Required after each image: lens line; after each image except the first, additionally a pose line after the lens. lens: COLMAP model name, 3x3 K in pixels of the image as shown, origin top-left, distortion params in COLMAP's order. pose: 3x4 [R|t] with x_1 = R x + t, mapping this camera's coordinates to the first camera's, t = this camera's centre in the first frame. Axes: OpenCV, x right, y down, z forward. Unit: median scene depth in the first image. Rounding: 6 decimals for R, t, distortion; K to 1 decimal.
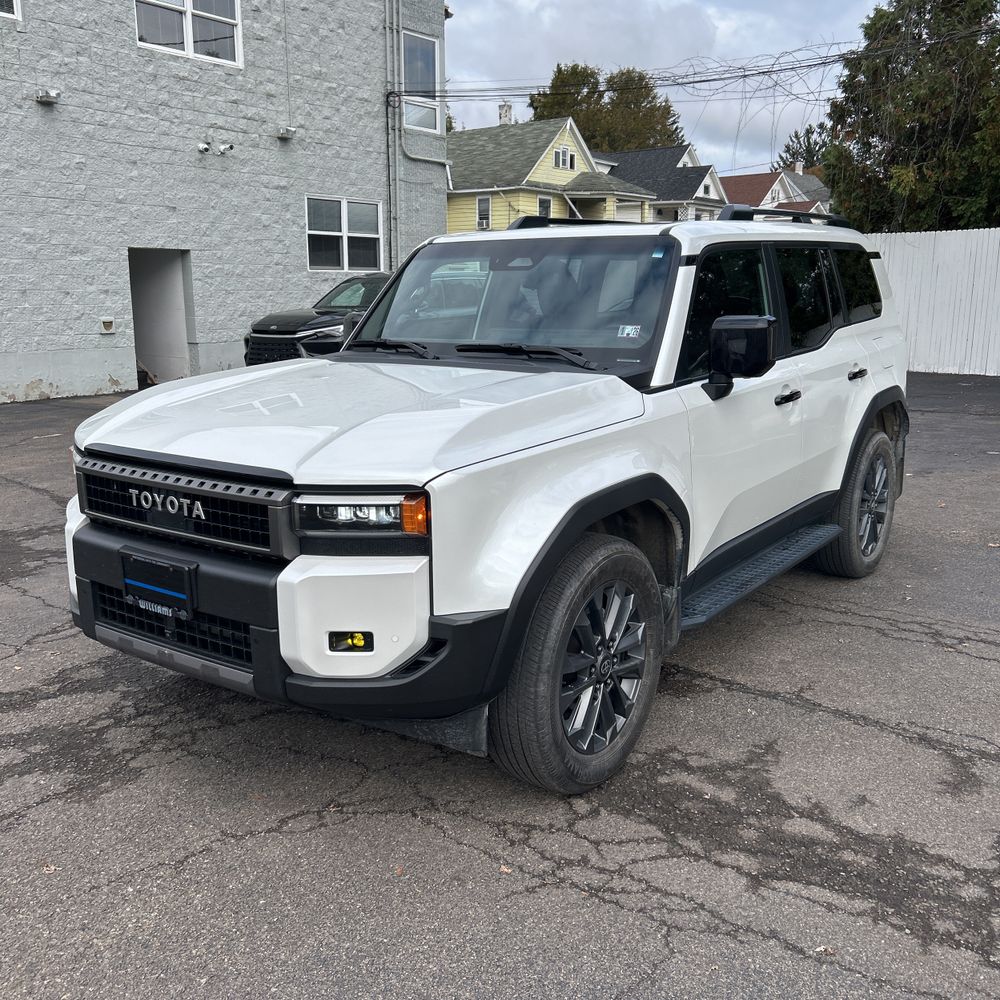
lens RADIAL K [[1003.5, 0, 486.4], [0, 1003.5, 496.5], [0, 0, 1]] dist [0.032952, -0.024415]
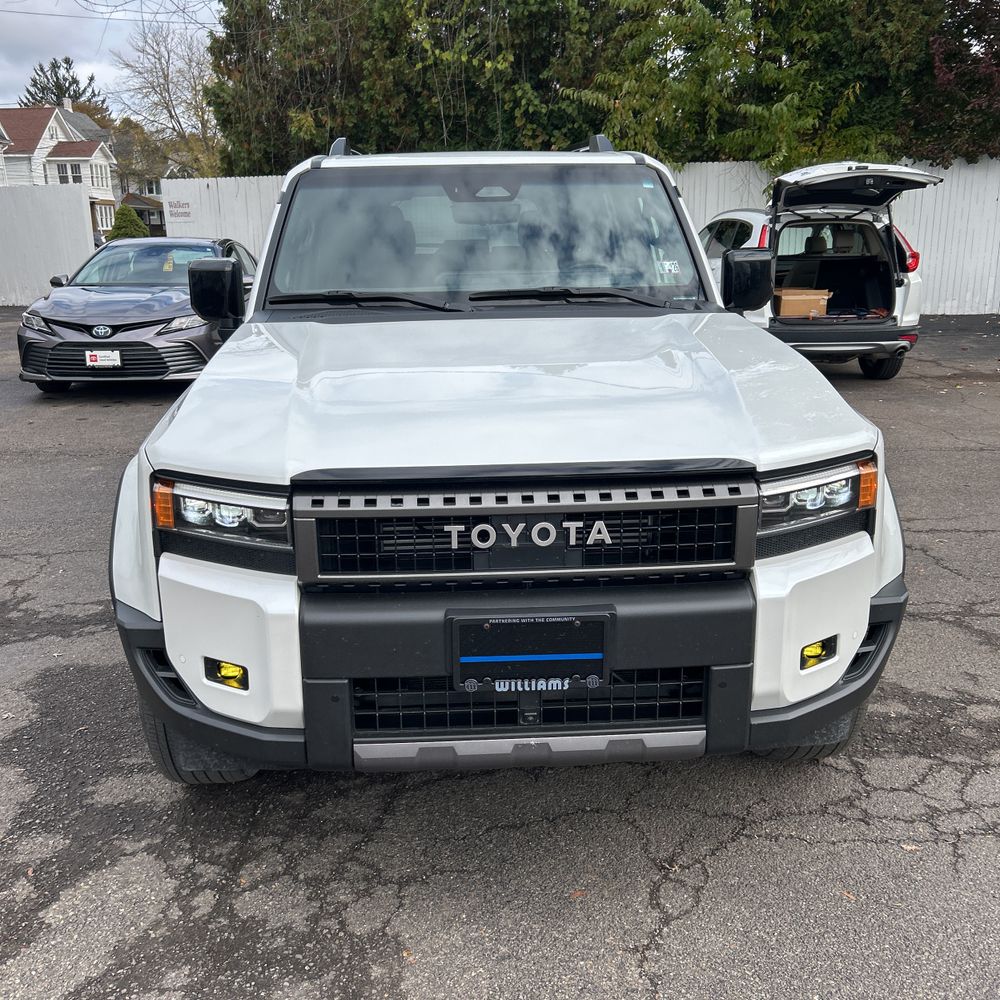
lens RADIAL K [[1003.5, 0, 486.4], [0, 1003.5, 496.5], [0, 0, 1]] dist [0.032952, -0.024415]
pose [[0.773739, -0.170286, 0.610189, -0.704672], [0.139055, 0.985358, 0.098658, -0.084671], [-0.618055, 0.008514, 0.786089, 0.444624]]
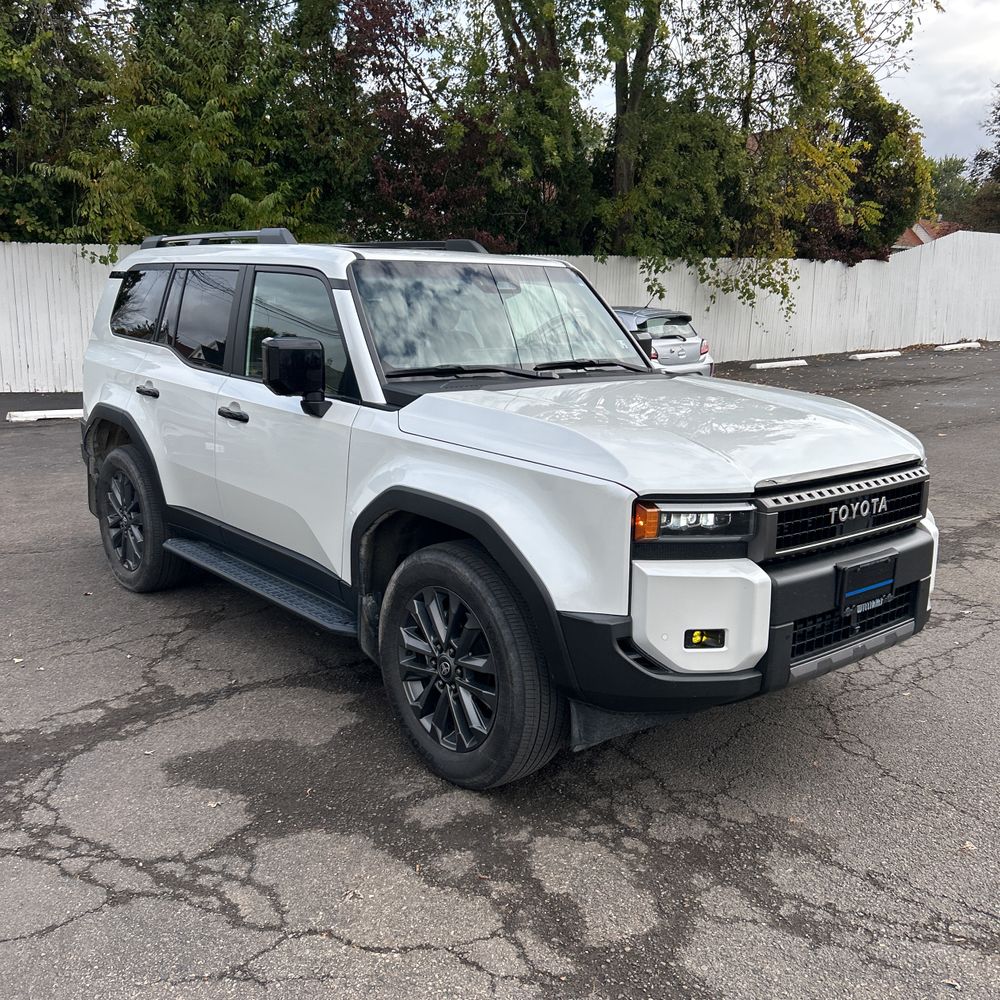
lens RADIAL K [[1003.5, 0, 486.4], [0, 1003.5, 496.5], [0, 0, 1]] dist [0.032952, -0.024415]
pose [[0.239193, -0.175987, 0.954890, -1.350429], [0.189449, 0.972995, 0.131868, -0.210528], [-0.952311, 0.149361, 0.266074, 1.017073]]
